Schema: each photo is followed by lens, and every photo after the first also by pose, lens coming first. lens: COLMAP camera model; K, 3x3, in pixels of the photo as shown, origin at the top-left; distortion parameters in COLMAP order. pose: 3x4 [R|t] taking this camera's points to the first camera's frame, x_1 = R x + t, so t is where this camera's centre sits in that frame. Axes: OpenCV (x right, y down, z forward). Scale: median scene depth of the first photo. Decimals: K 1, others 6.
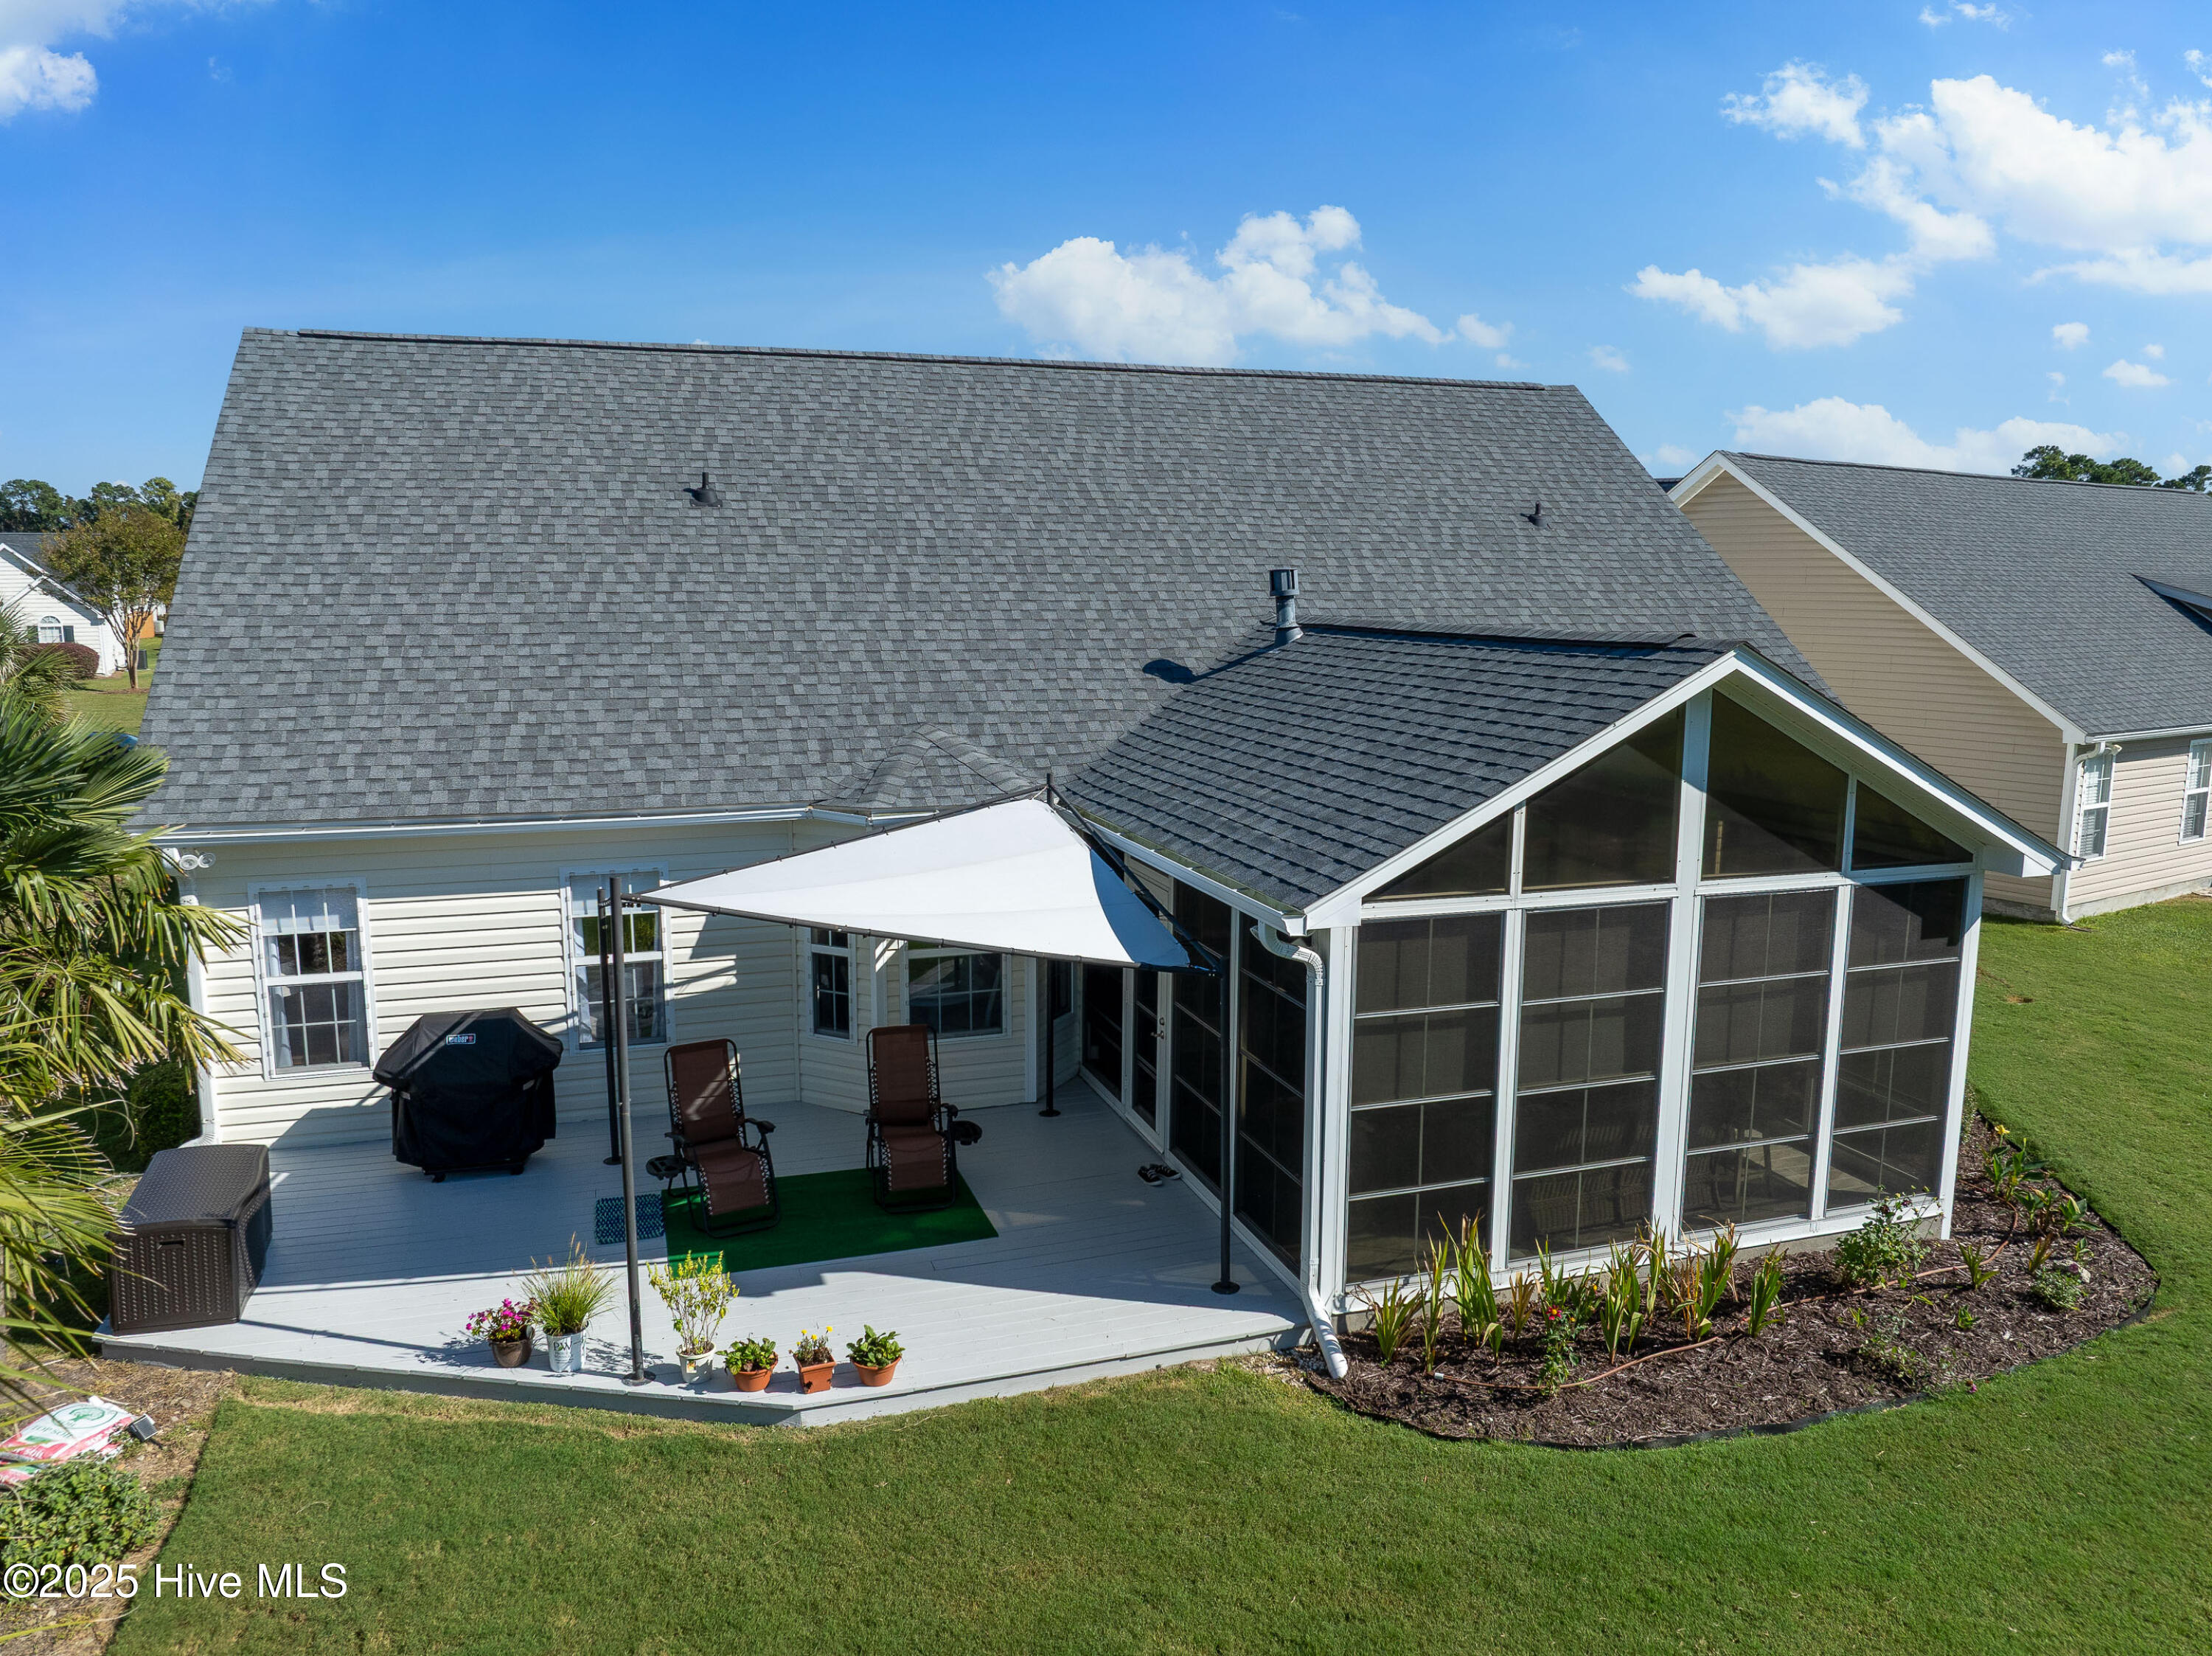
lens RADIAL K [[1564.7, 0, 1111.1], [0, 1564.7, 821.2], [0, 0, 1]] dist [-0.041389, 0.001204]
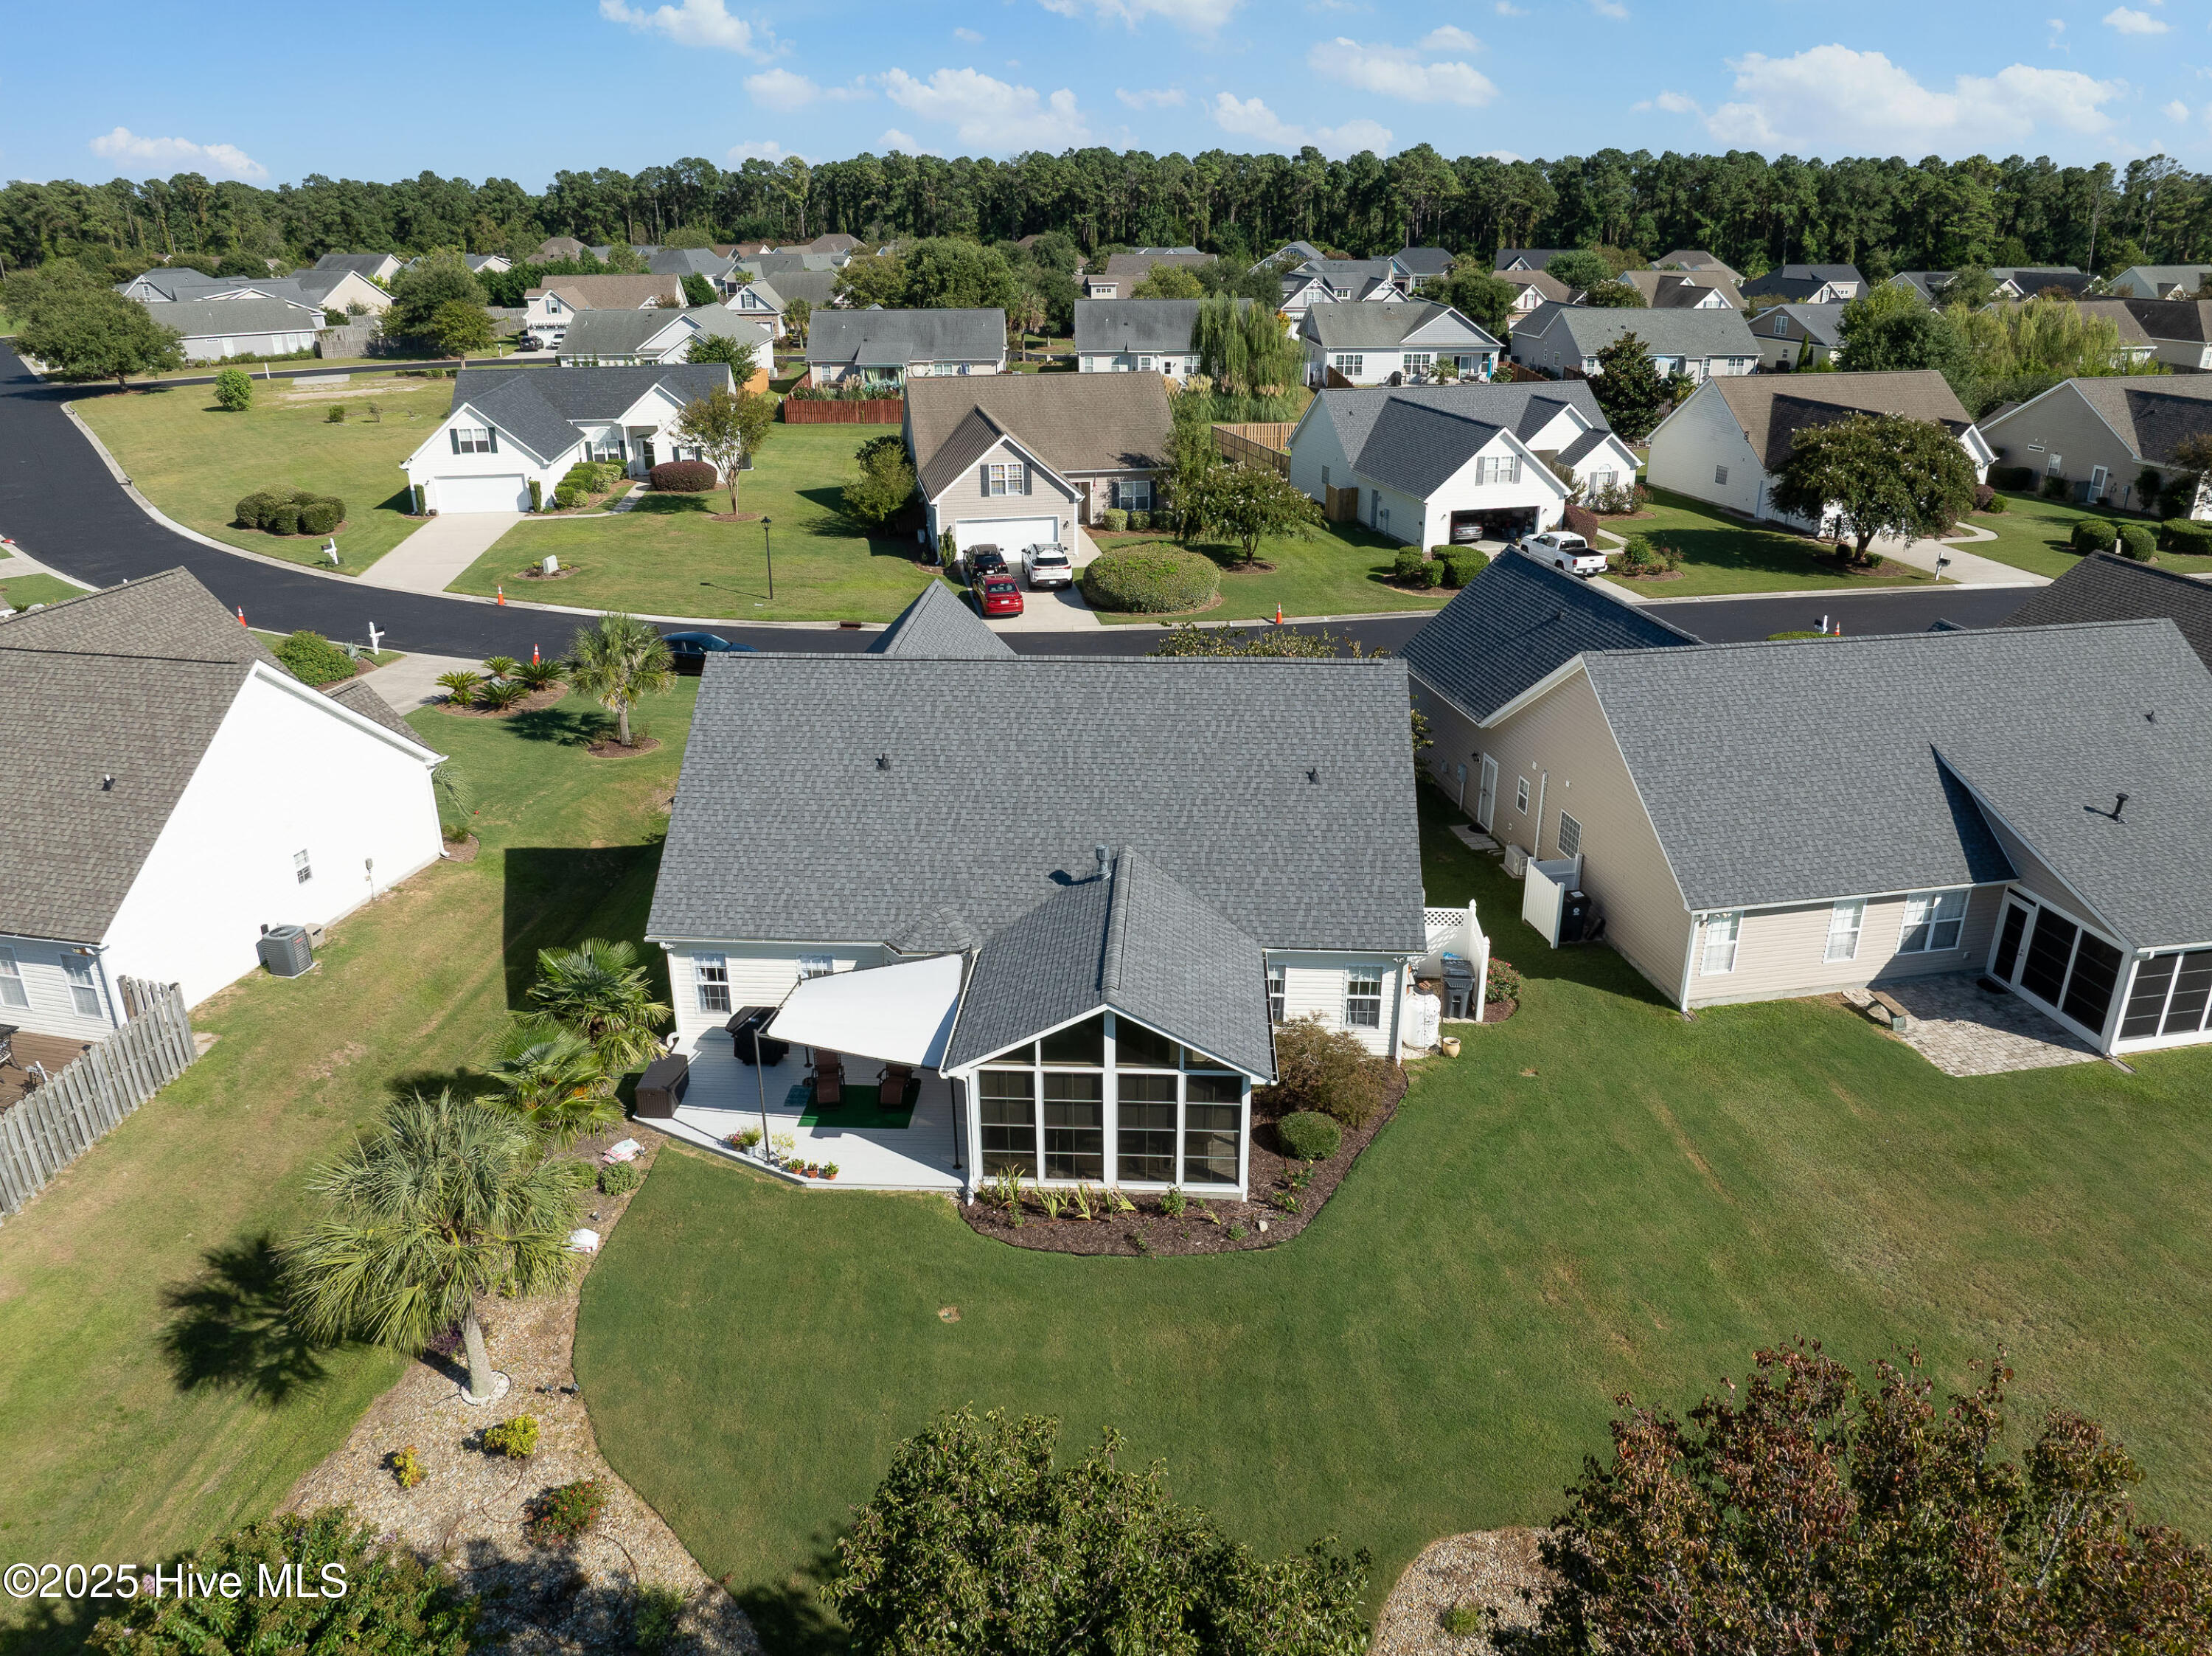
lens RADIAL K [[1564.7, 0, 1111.1], [0, 1564.7, 821.2], [0, 0, 1]] dist [-0.041389, 0.001204]
pose [[0.932478, 0.130058, -0.337000, 1.106035], [-0.049231, 0.969986, 0.238125, -0.928494], [0.357856, -0.205456, 0.910894, -1.282798]]
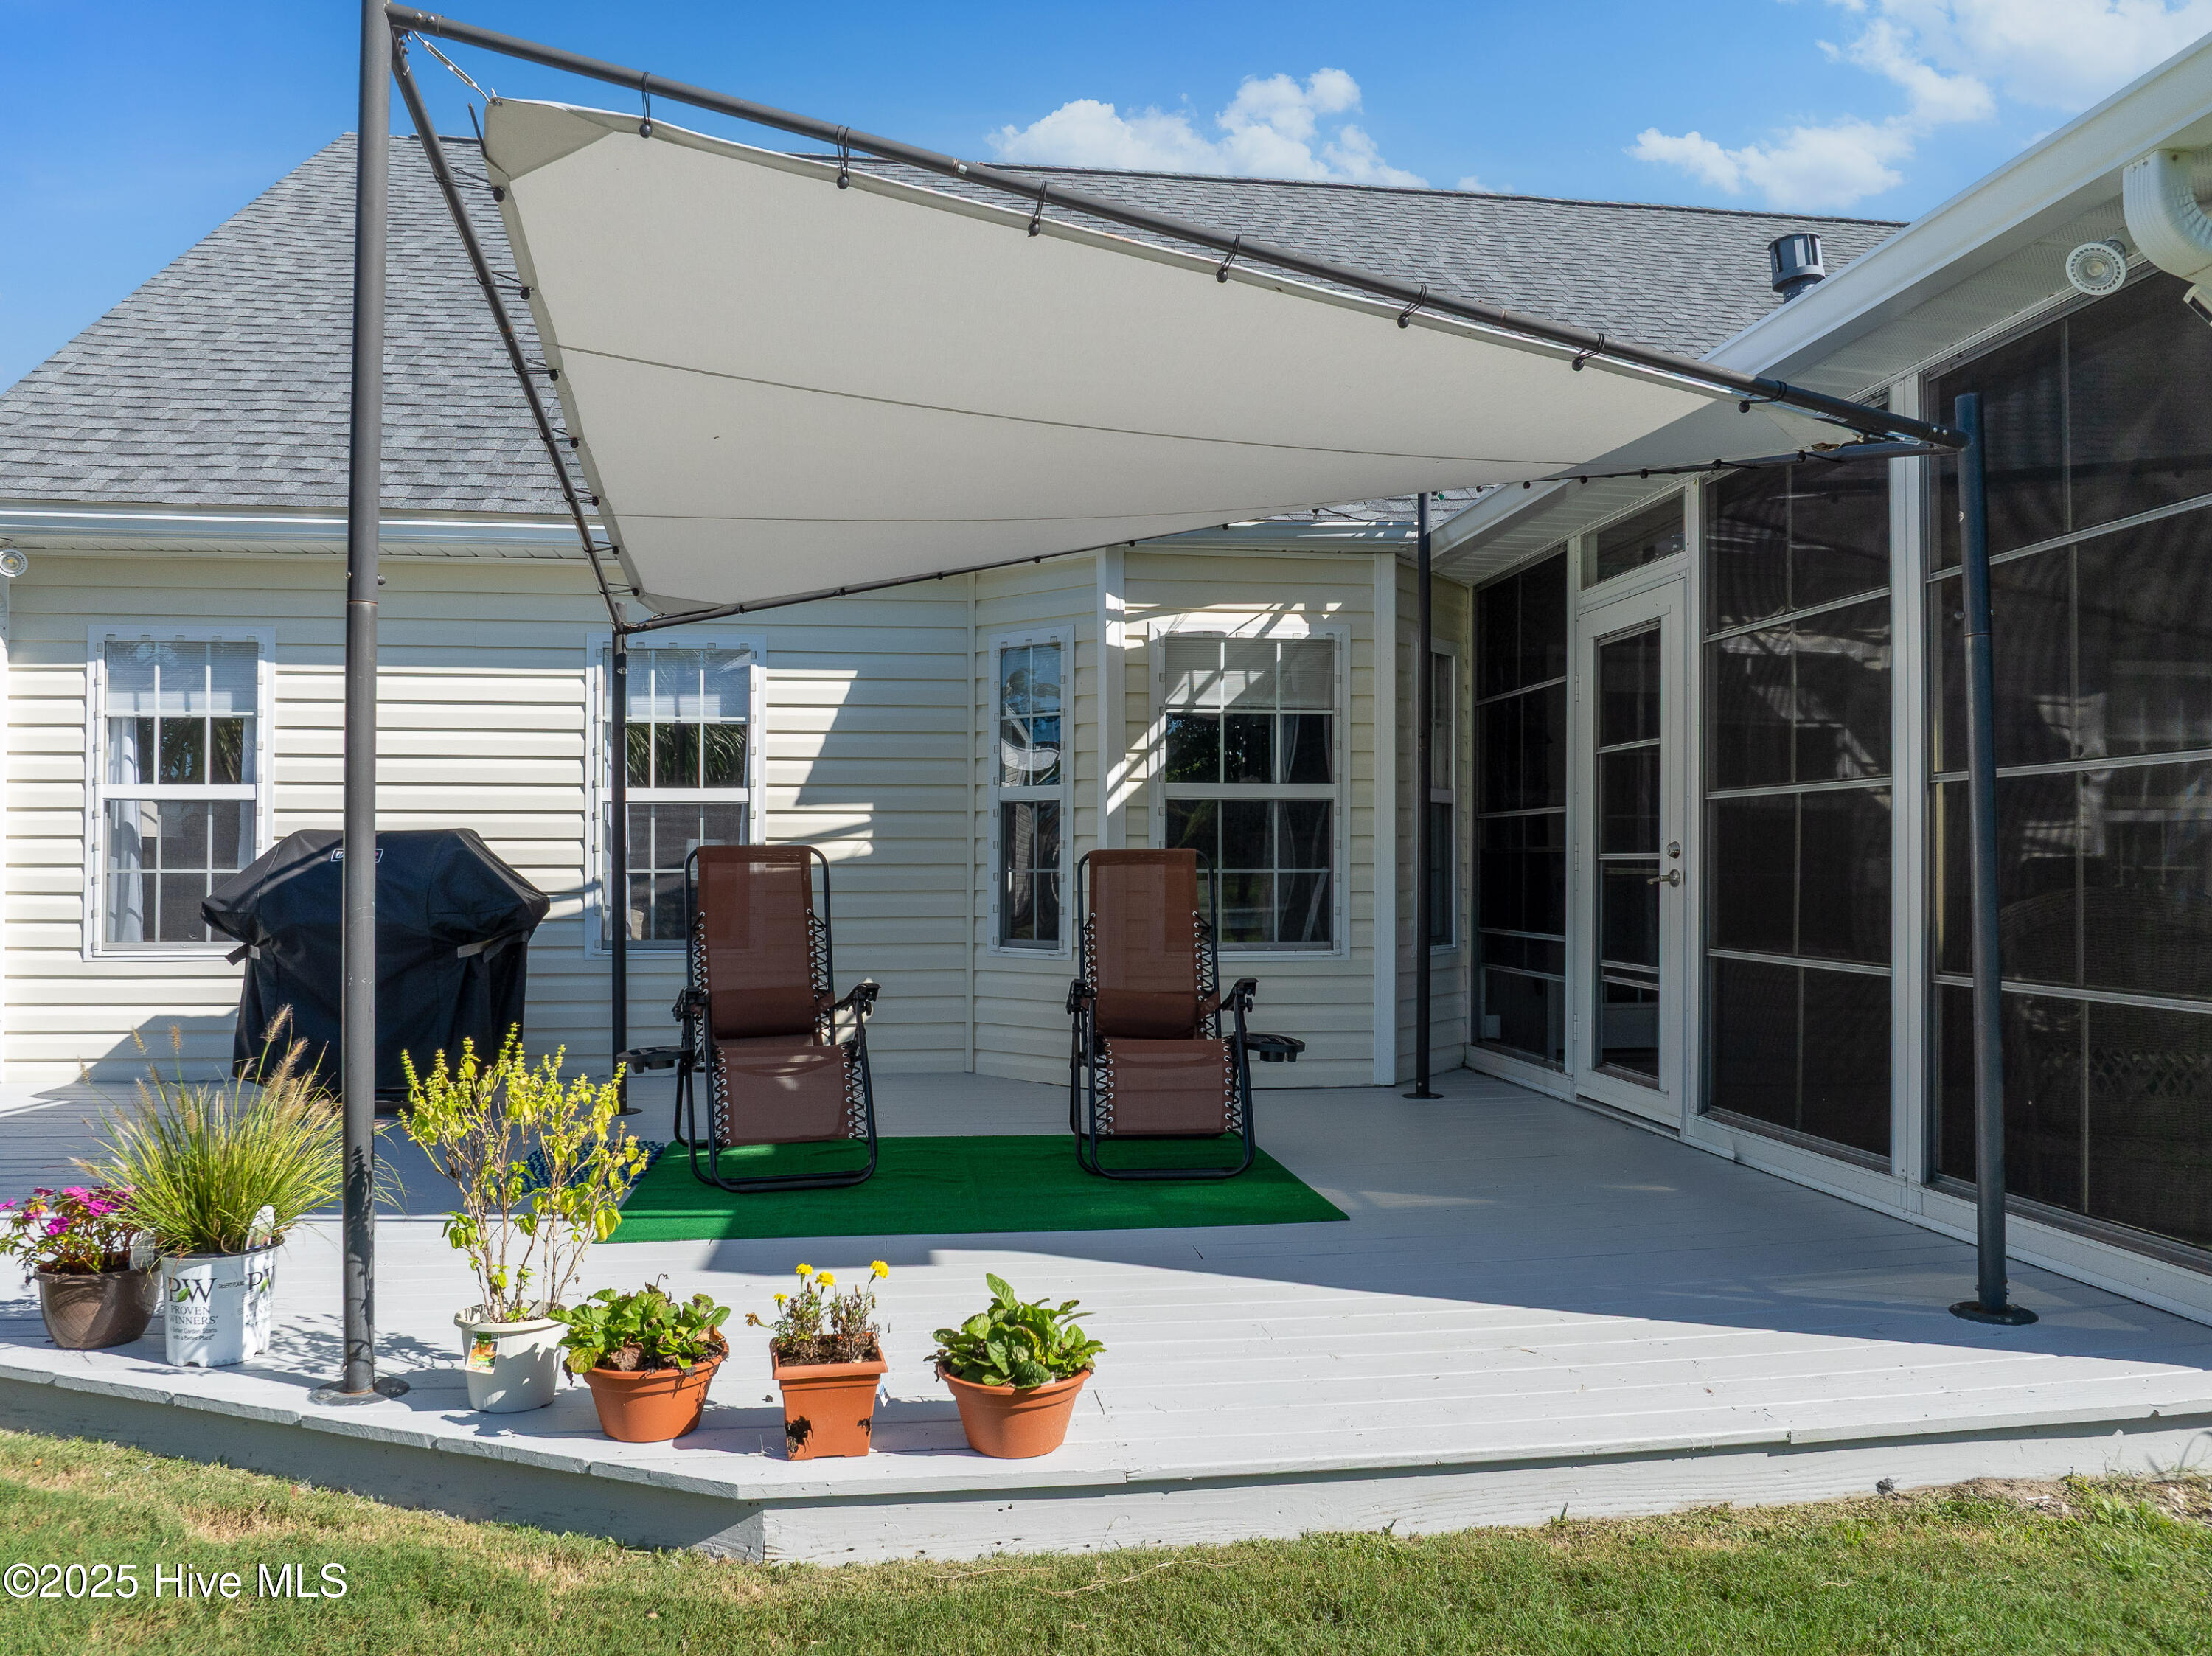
lens RADIAL K [[1586.6, 0, 1088.9], [0, 1586.6, 836.7], [0, 0, 1]] dist [-0.038429, 0.003264]
pose [[0.981852, -0.002639, -0.189629, -0.056672], [-0.029136, 0.985933, -0.164580, 0.224426], [0.187396, 0.167119, 0.967964, 0.516238]]
